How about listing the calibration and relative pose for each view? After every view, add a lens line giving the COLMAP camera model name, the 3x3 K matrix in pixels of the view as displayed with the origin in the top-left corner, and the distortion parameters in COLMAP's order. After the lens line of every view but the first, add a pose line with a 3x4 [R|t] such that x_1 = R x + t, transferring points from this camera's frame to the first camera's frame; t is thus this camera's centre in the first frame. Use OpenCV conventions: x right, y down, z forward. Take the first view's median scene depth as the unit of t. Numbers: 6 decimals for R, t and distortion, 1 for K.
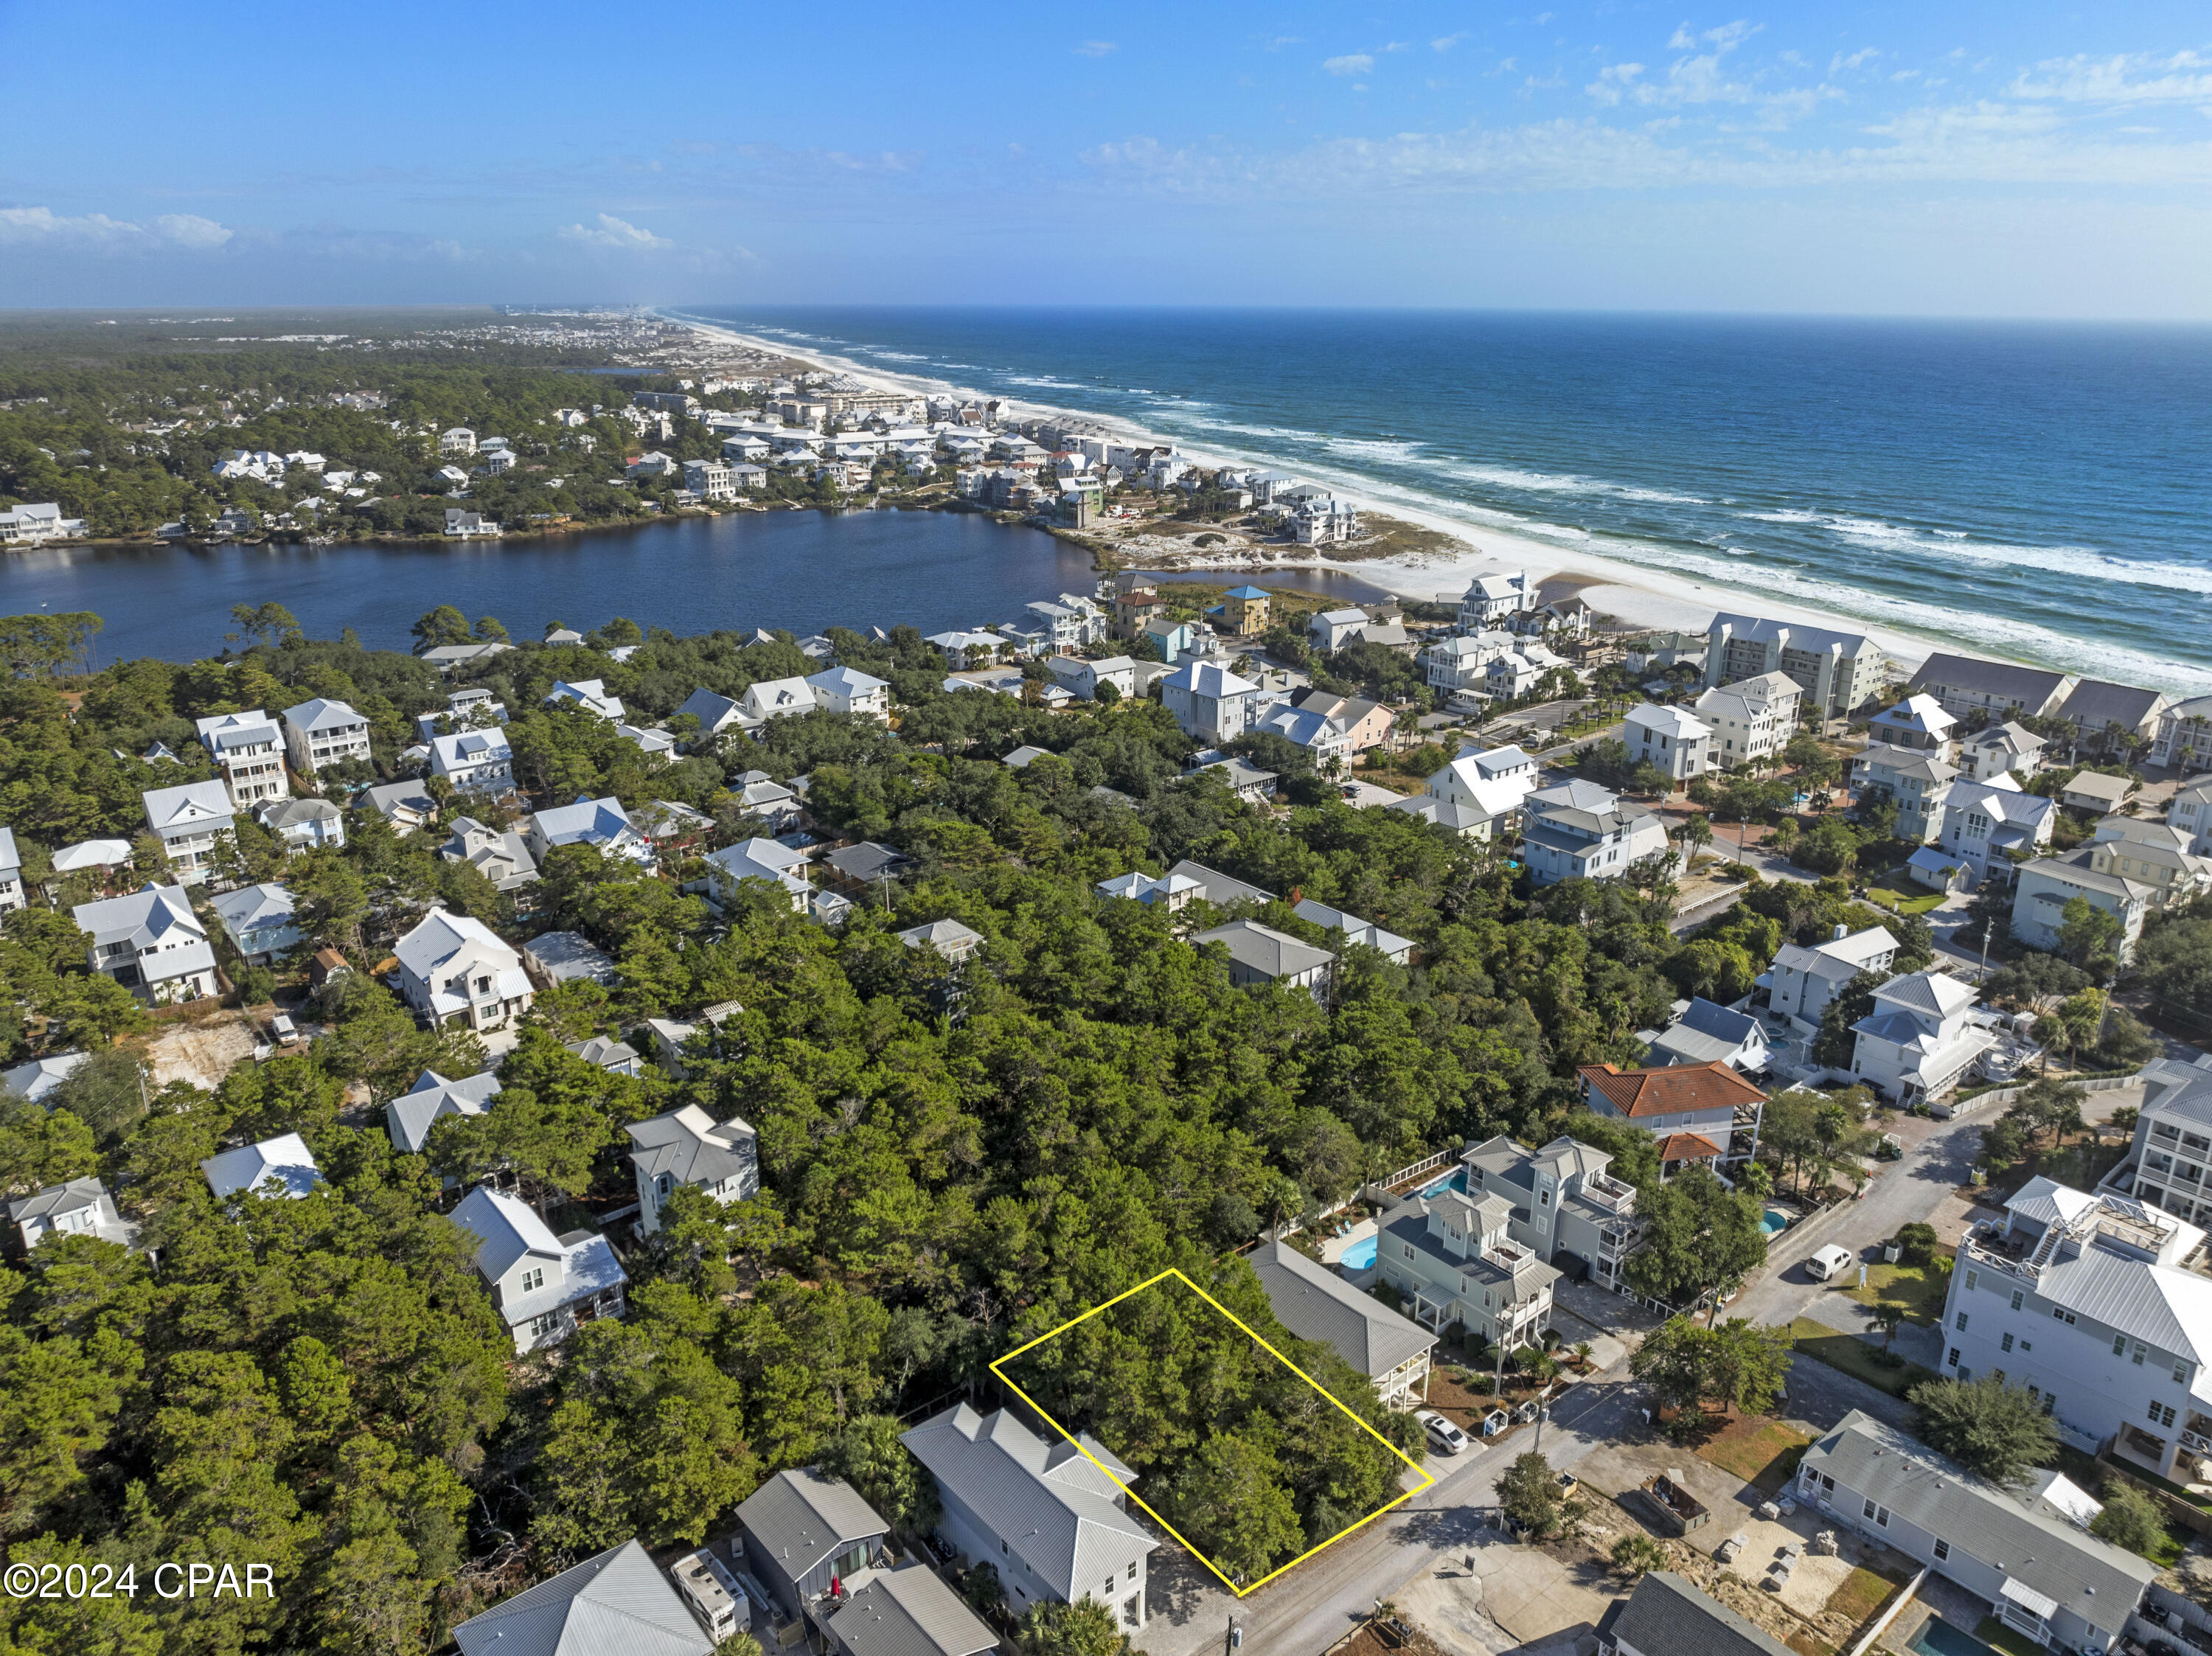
lens RADIAL K [[1542.3, 0, 1106.0], [0, 1542.3, 828.0], [0, 0, 1]] dist [-0.001205, -0.094988]
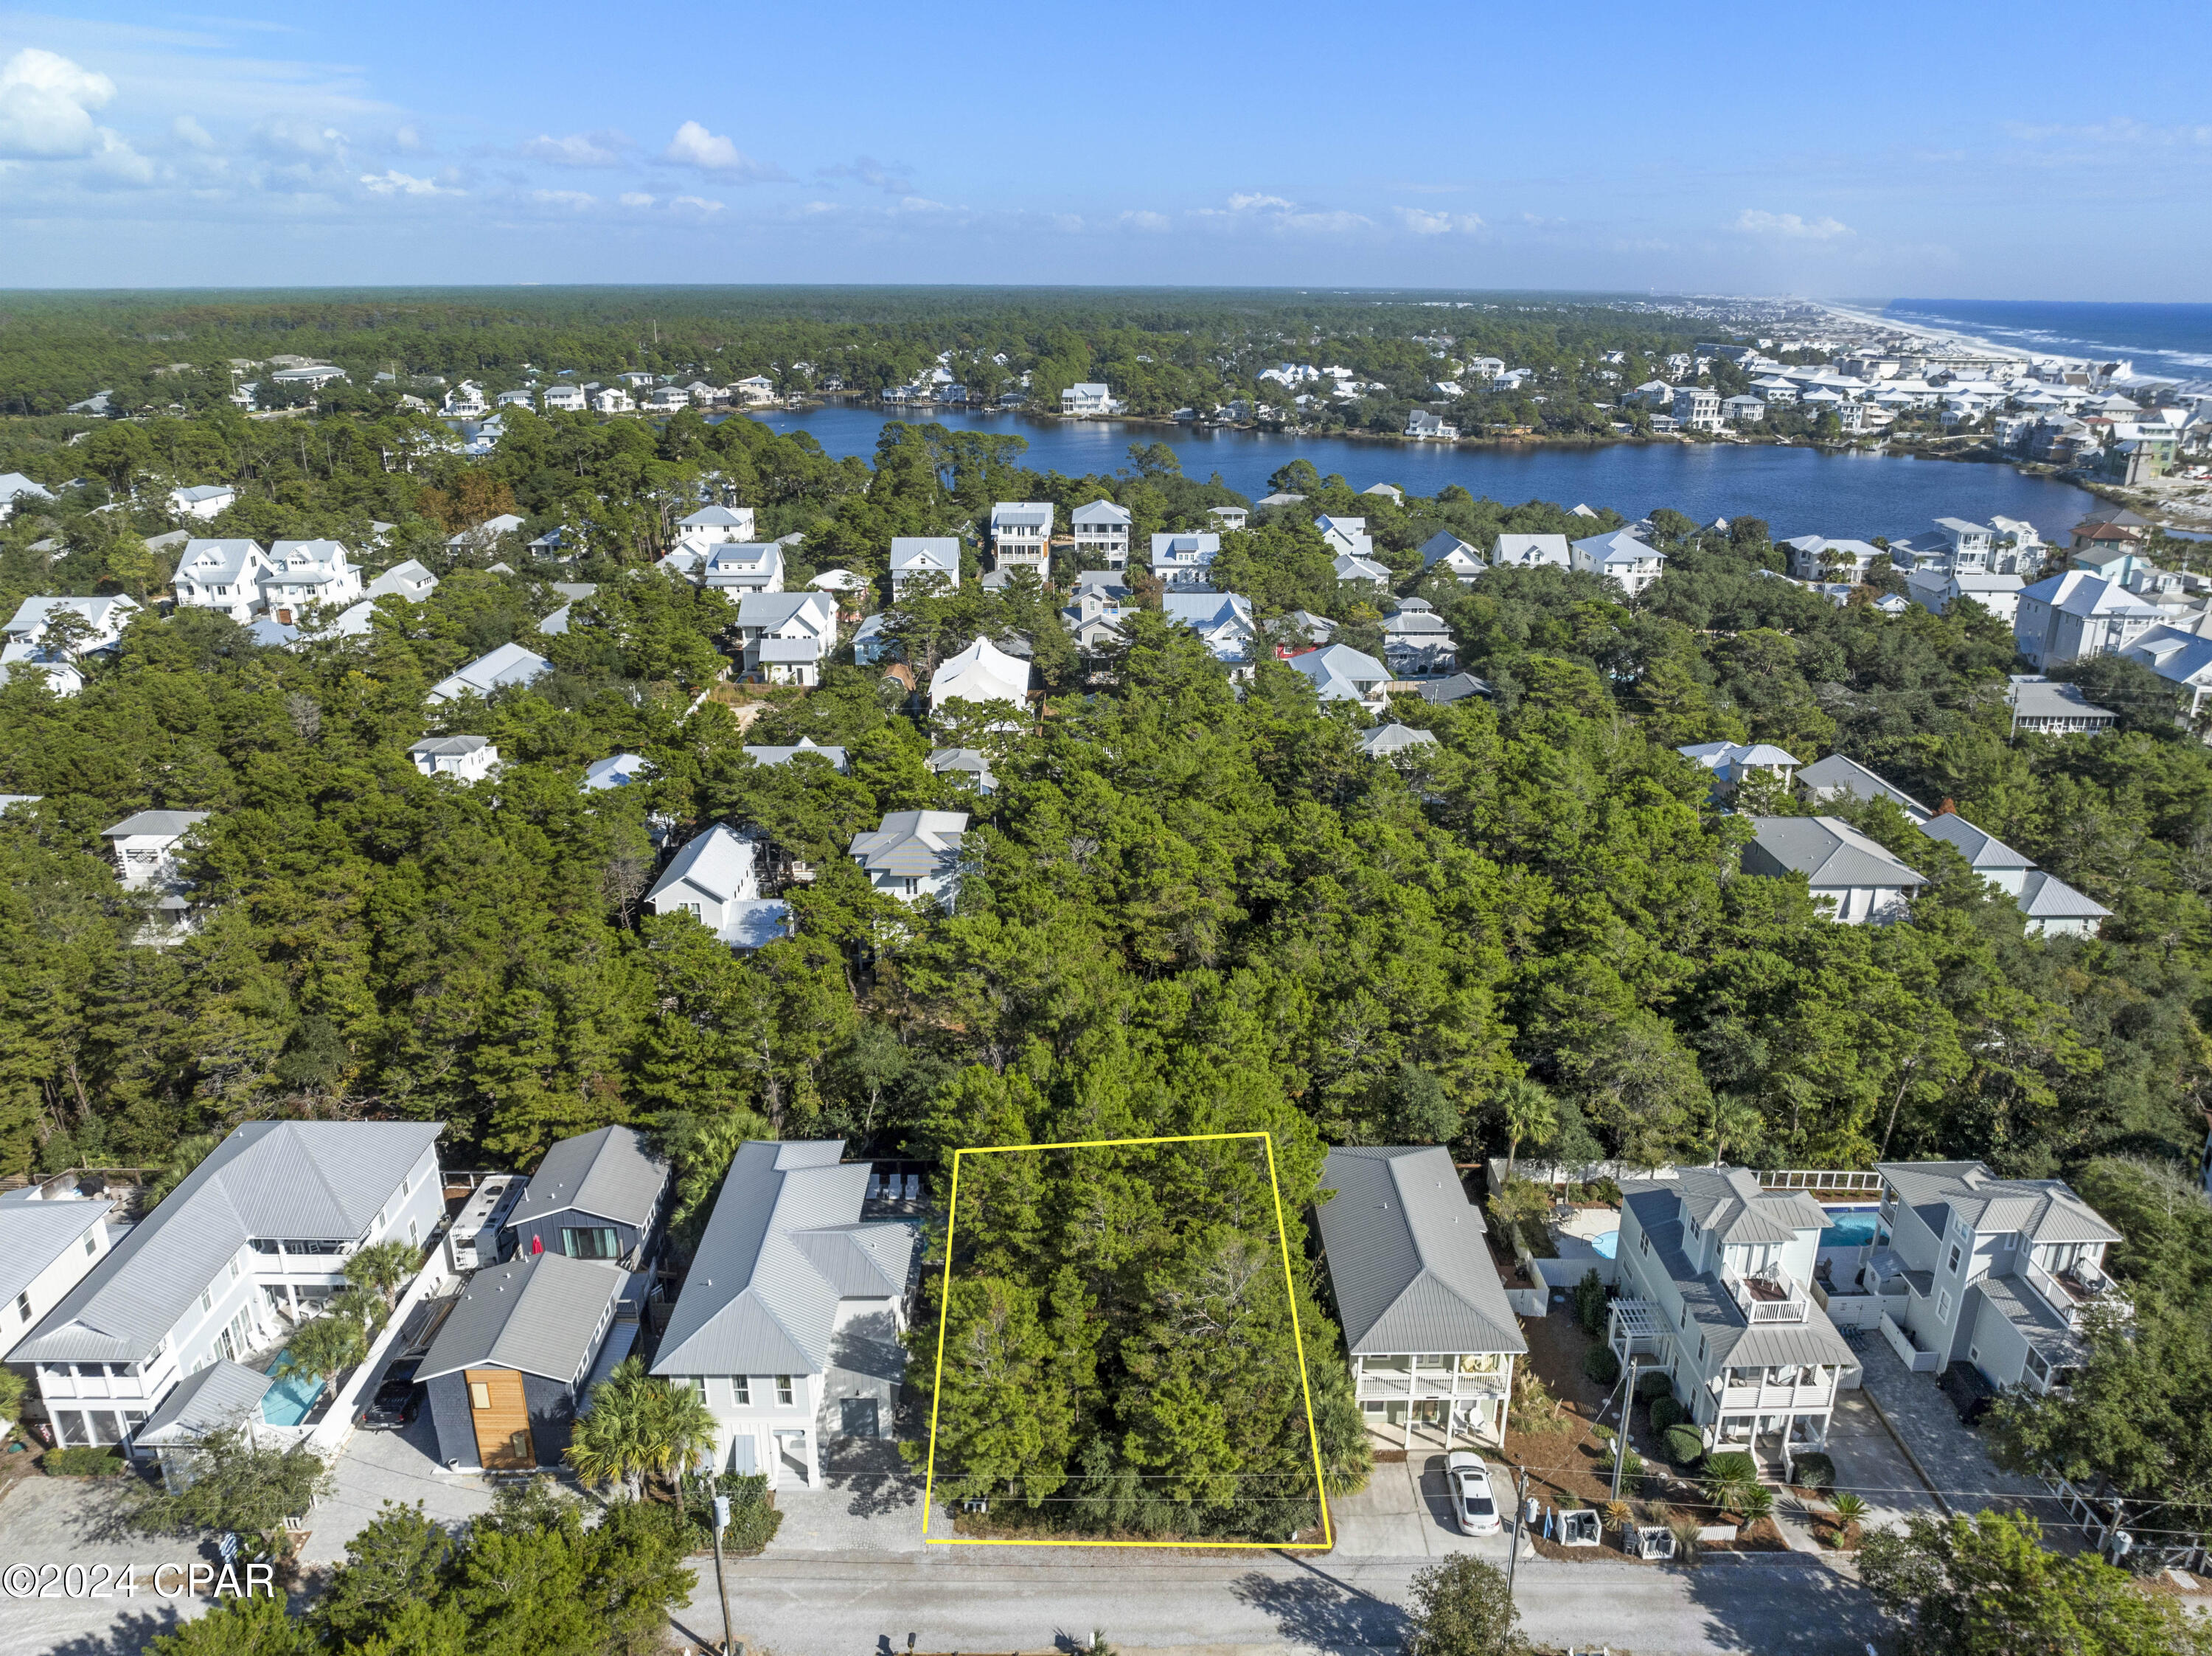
lens RADIAL K [[1549.0, 0, 1111.1], [0, 1549.0, 826.2], [0, 0, 1]] dist [-0.035239, -0.003289]
pose [[0.777149, 0.212064, -0.592510, 0.298104], [-0.208586, 0.975093, 0.075409, 0.095286], [0.593744, 0.064986, 0.802026, 0.318393]]
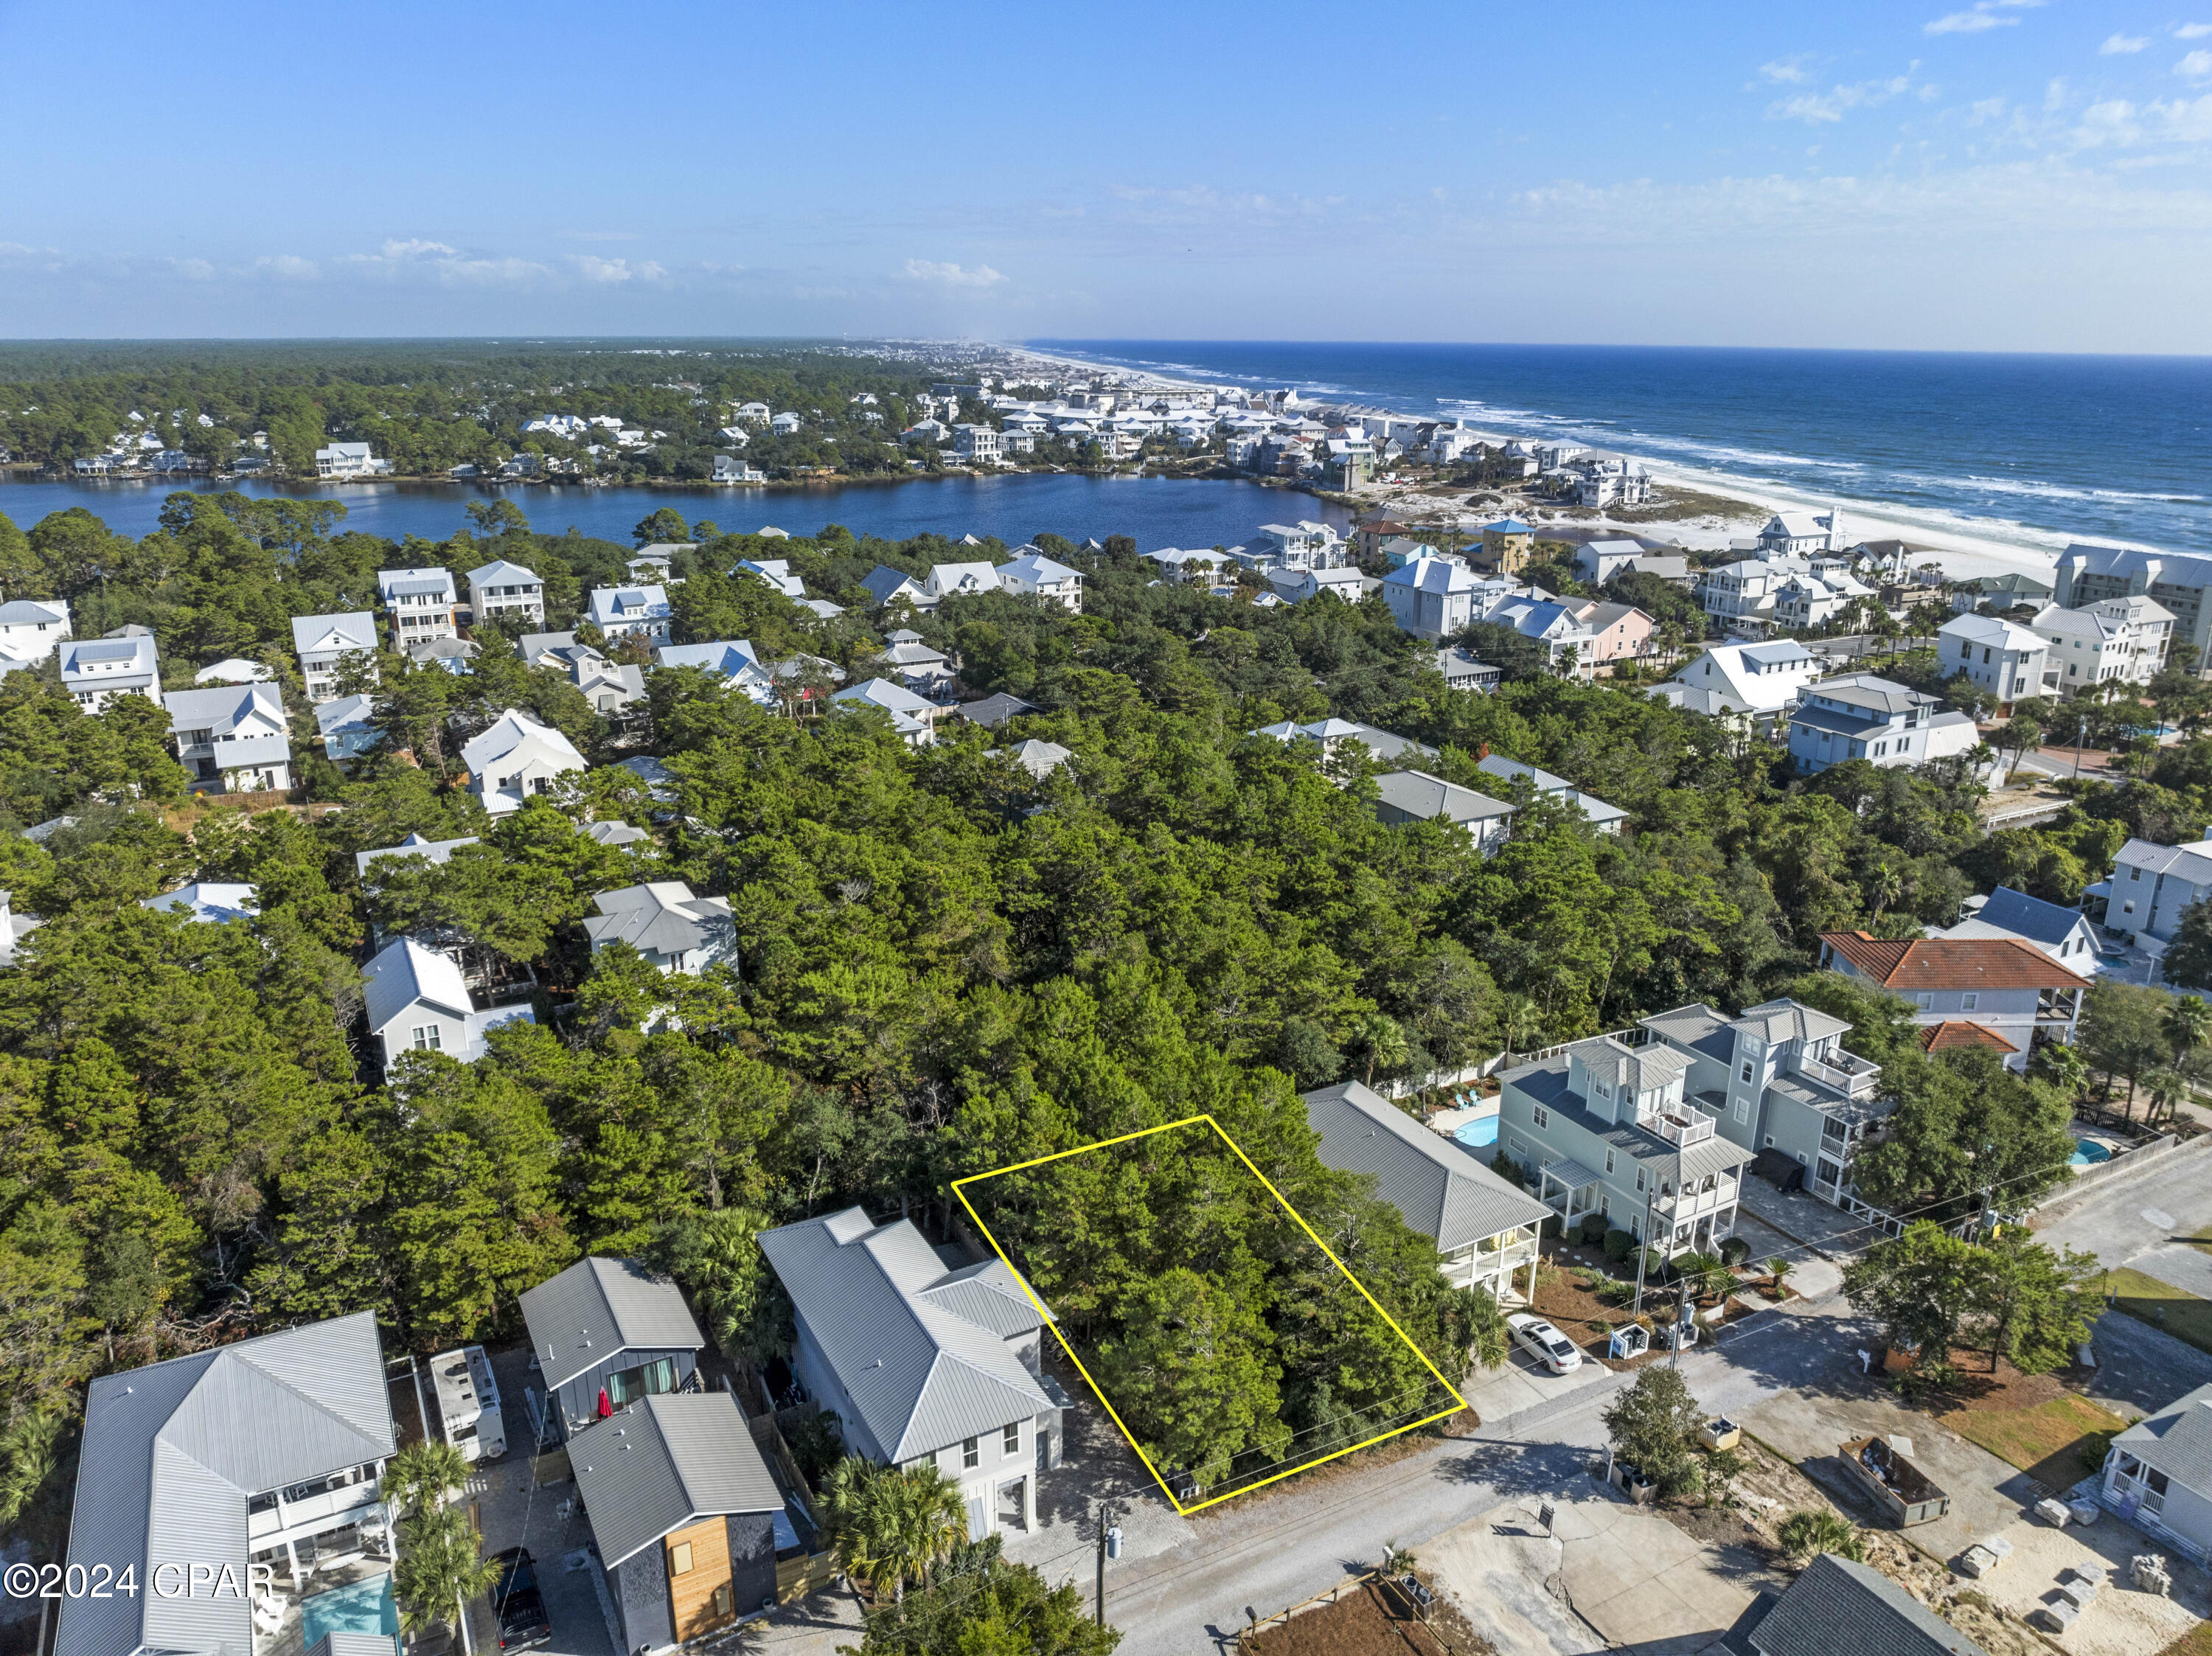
lens RADIAL K [[1549.0, 0, 1111.1], [0, 1549.0, 826.2], [0, 0, 1]] dist [-0.035239, -0.003289]
pose [[0.981321, 0.063248, -0.181686, 0.101835], [-0.067479, 0.997573, -0.017195, 0.137716], [0.180157, 0.029133, 0.983206, 0.206312]]
